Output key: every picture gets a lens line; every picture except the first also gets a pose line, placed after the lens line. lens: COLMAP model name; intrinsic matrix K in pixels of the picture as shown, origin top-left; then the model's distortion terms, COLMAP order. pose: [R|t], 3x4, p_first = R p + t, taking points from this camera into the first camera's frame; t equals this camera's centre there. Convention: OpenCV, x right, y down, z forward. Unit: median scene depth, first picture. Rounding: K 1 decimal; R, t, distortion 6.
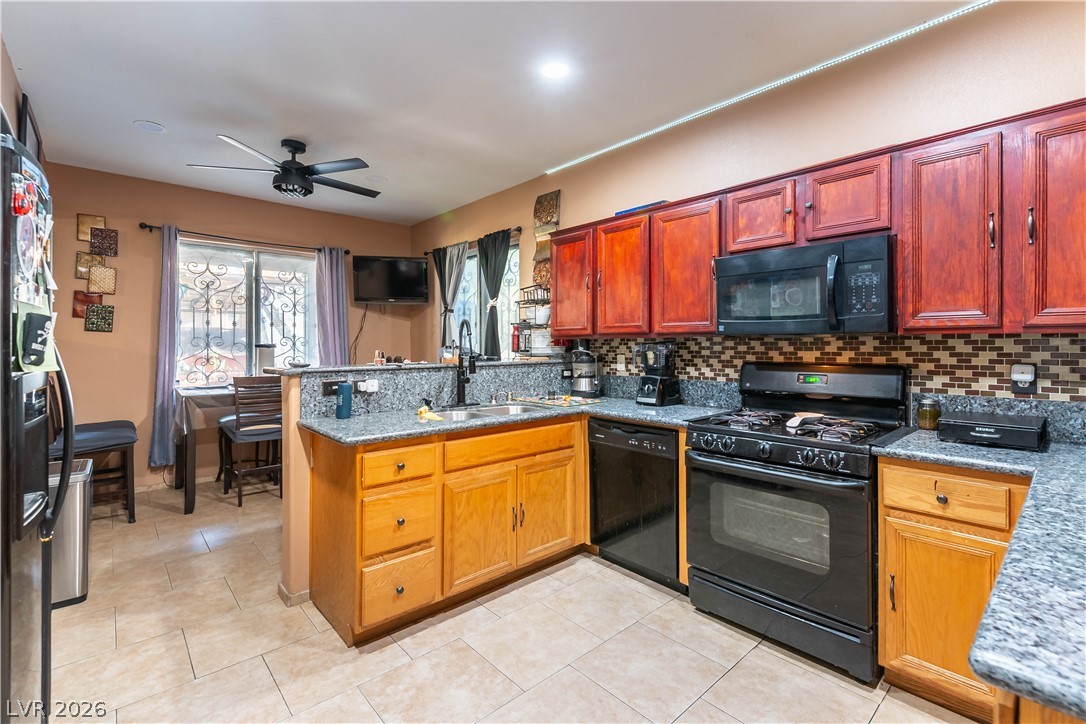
lens RADIAL K [[483.2, 0, 543.1], [0, 483.2, 345.6], [0, 0, 1]] dist [0.000256, 0.000018]
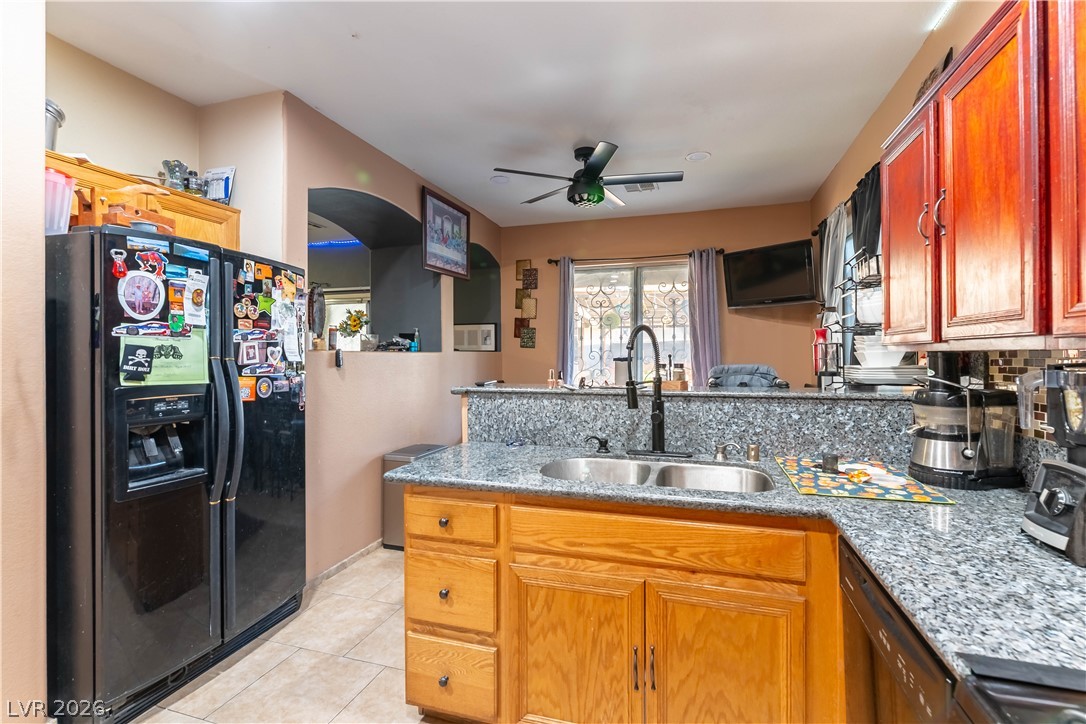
lens RADIAL K [[481.6, 0, 547.7], [0, 481.6, 354.9], [0, 0, 1]] dist [0.000924, 0.000131]
pose [[0.518762, -0.001225, -0.854918, 0.226109], [0.001689, 0.999998, -0.000409, -0.009188], [0.854917, -0.001232, 0.518763, 0.369363]]
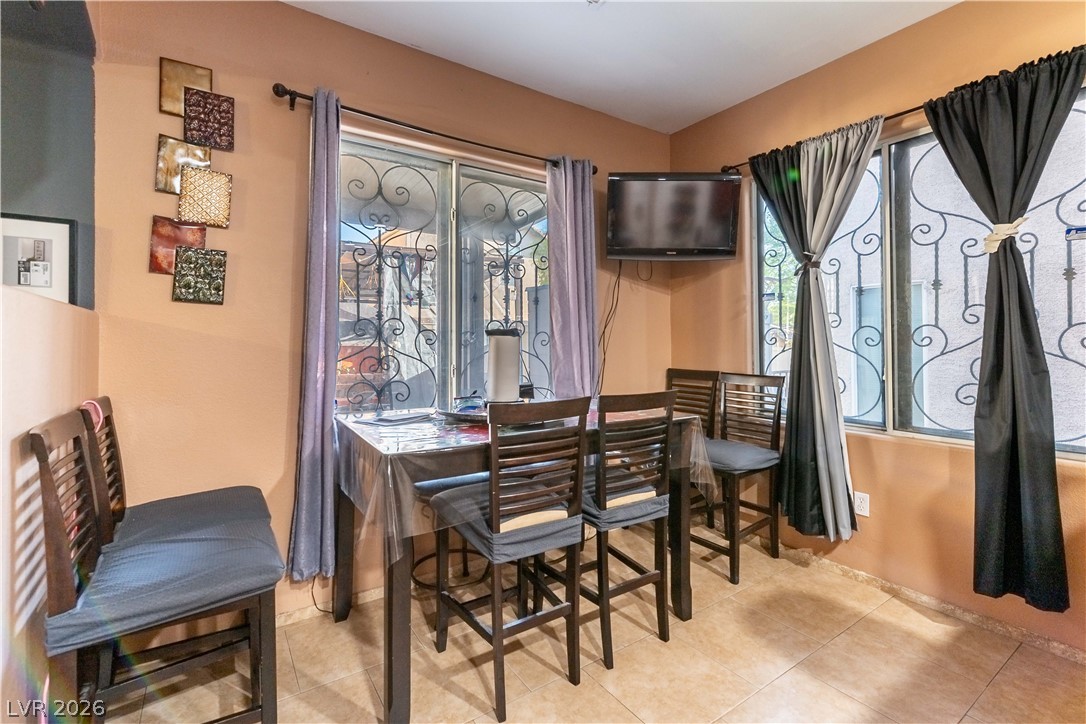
lens RADIAL K [[494.4, 0, 543.9], [0, 494.4, 342.4], [0, 0, 1]] dist [-0.001761, -0.000388]
pose [[0.988769, -0.007628, -0.149256, -0.504244], [0.005708, 0.999895, -0.013291, 0.019205], [0.149342, 0.012290, 0.988709, 0.563280]]
